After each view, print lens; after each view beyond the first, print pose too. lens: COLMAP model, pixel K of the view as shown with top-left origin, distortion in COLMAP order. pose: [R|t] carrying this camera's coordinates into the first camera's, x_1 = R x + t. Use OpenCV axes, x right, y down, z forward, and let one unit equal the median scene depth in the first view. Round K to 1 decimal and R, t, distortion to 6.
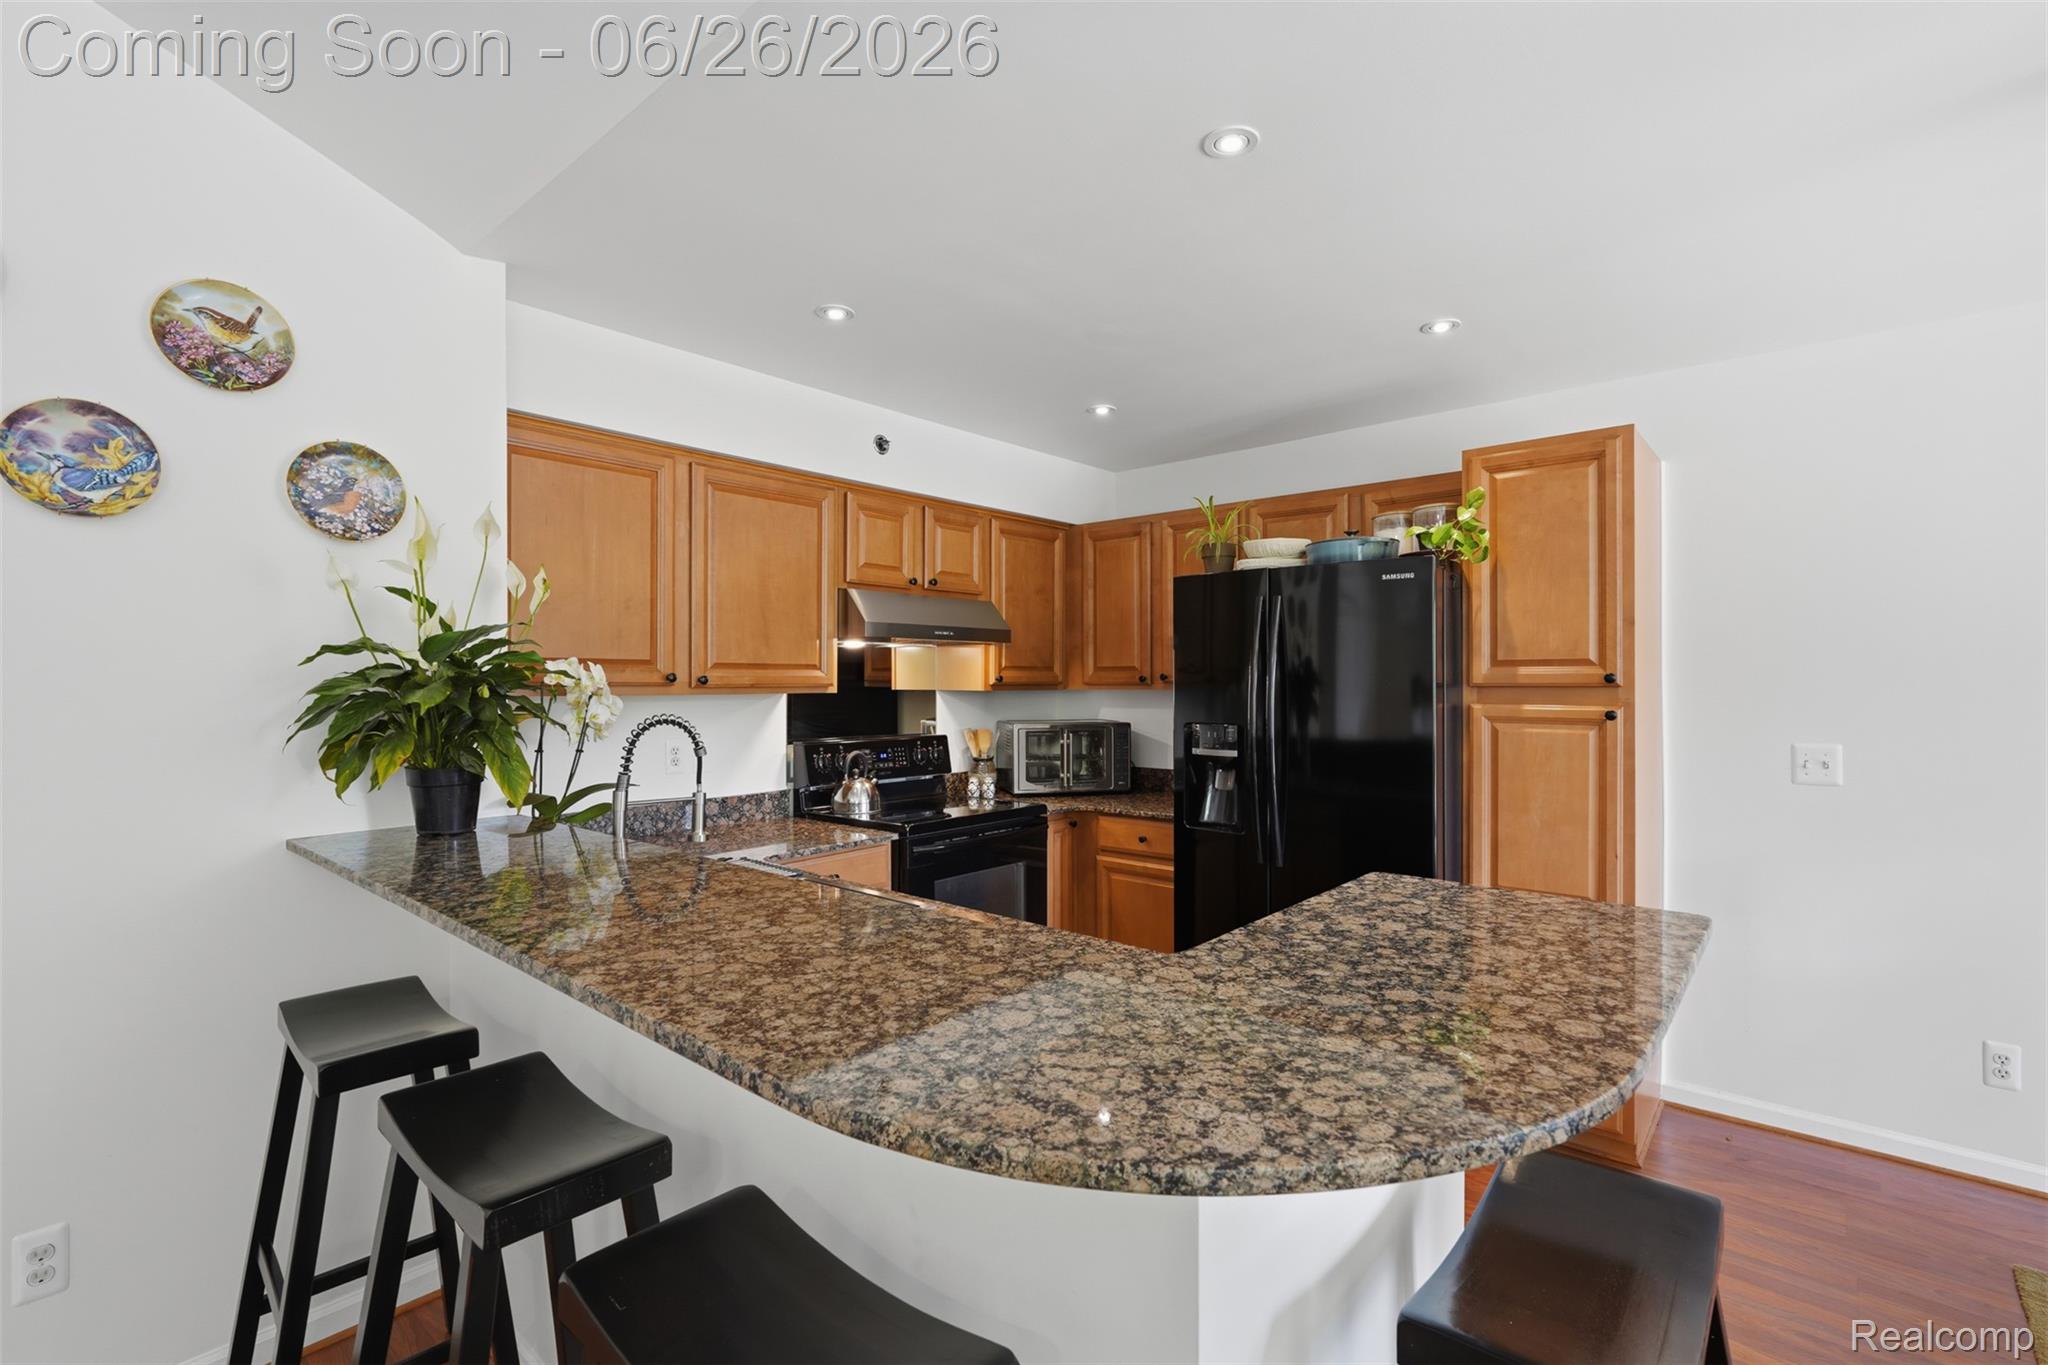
lens RADIAL K [[927.5, 0, 1046.6], [0, 927.5, 685.1], [0, 0, 1]] dist [0.004068, -0.002075]
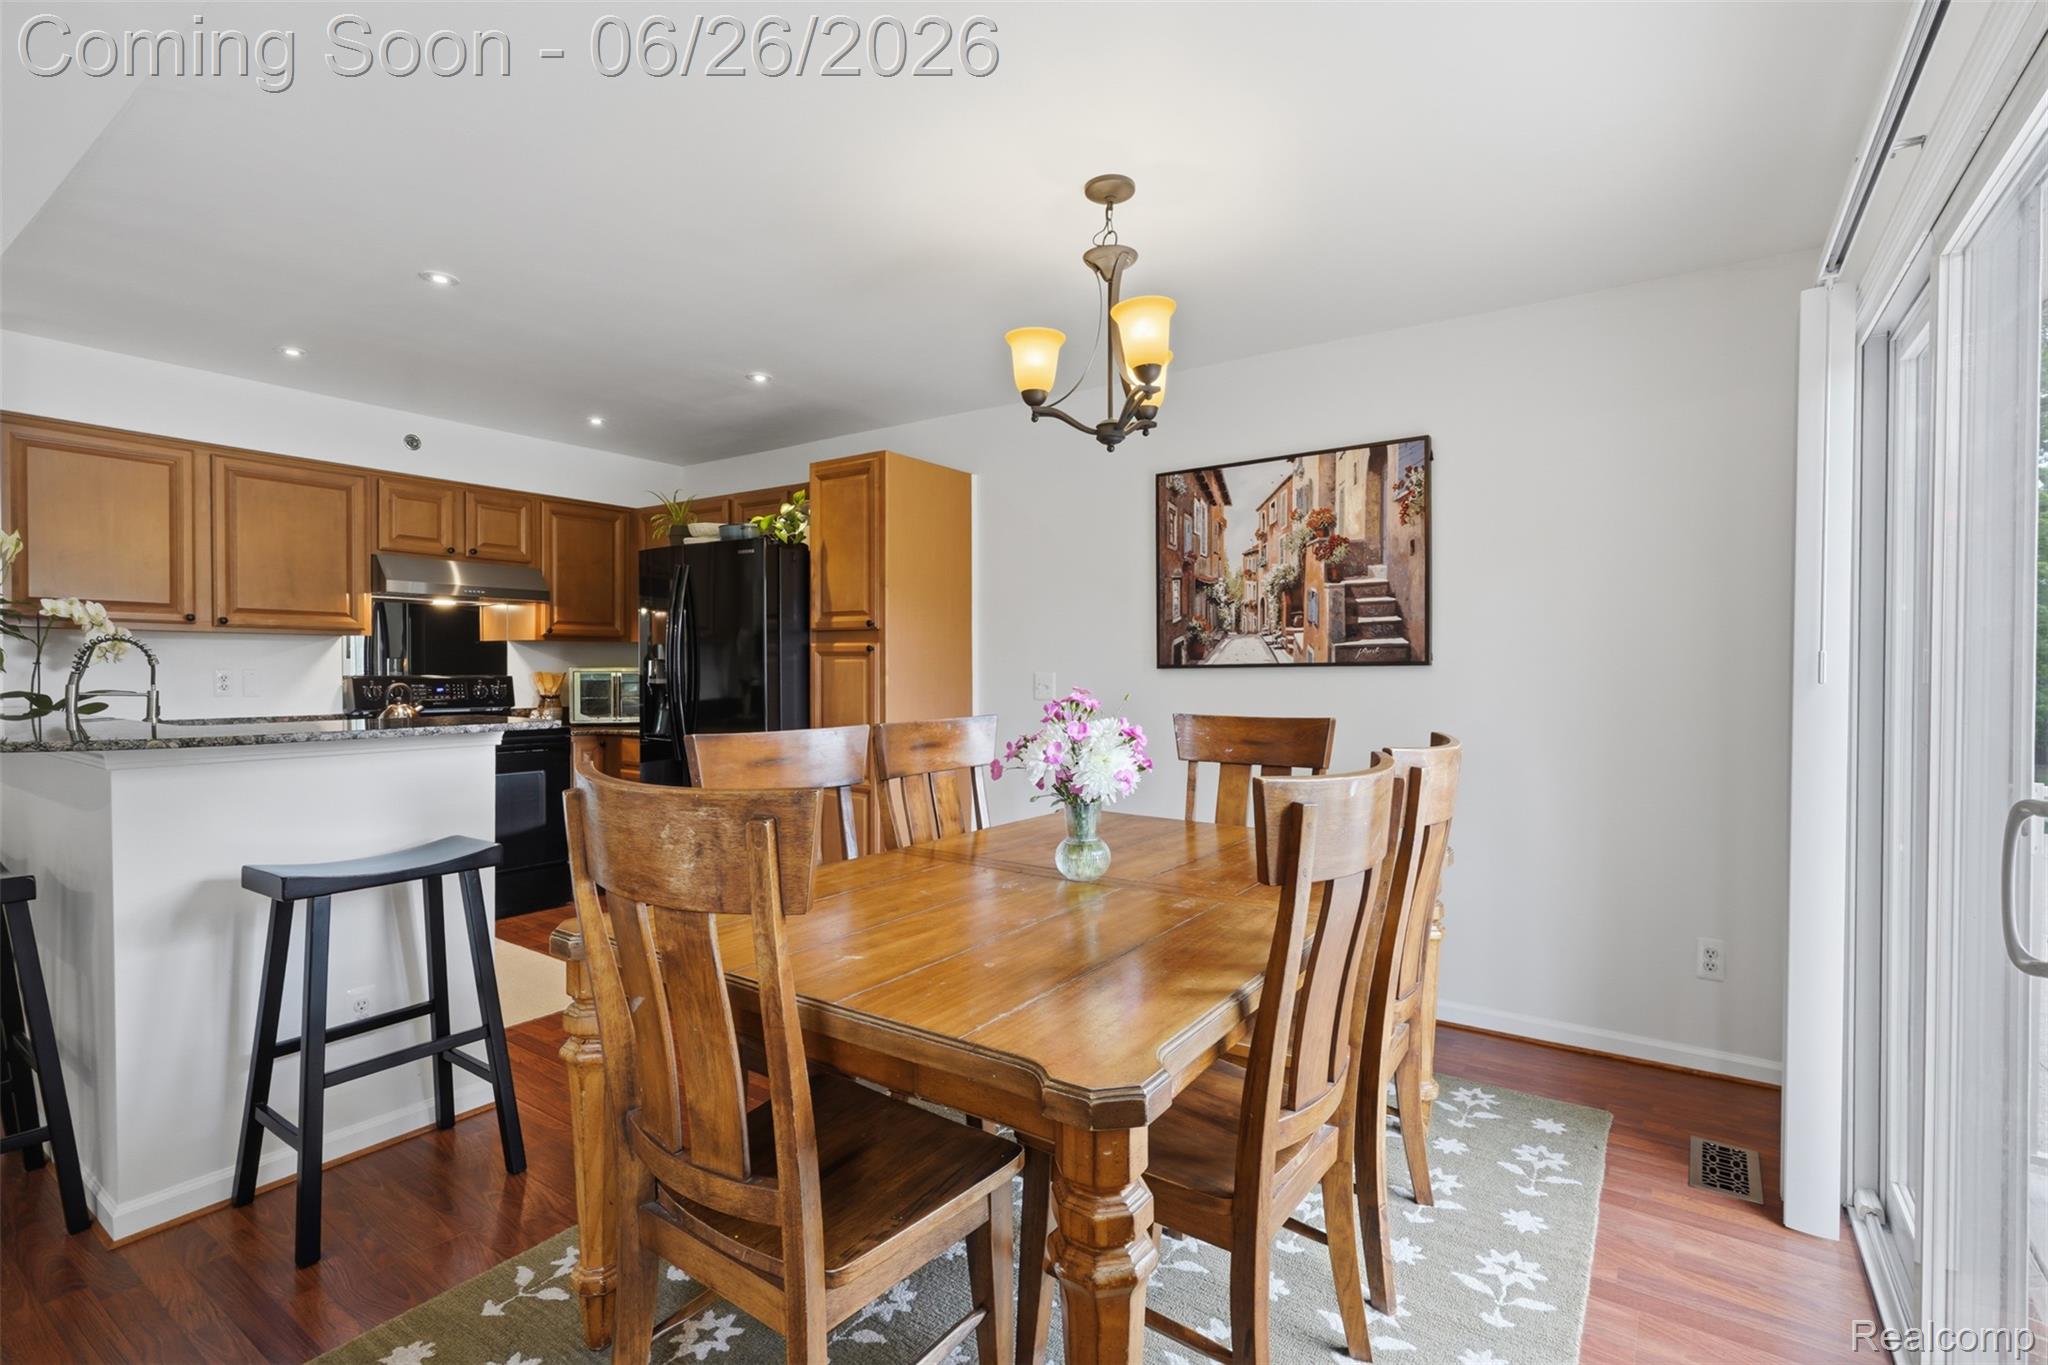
lens RADIAL K [[927.5, 0, 1006.2], [0, 927.5, 683.4], [0, 0, 1]] dist [0.004068, -0.002075]
pose [[0.995321, 0.004564, 0.096516, 0.519319], [-0.006144, 0.999852, 0.016080, 0.047485], [-0.096428, -0.016598, 0.995202, -0.361083]]
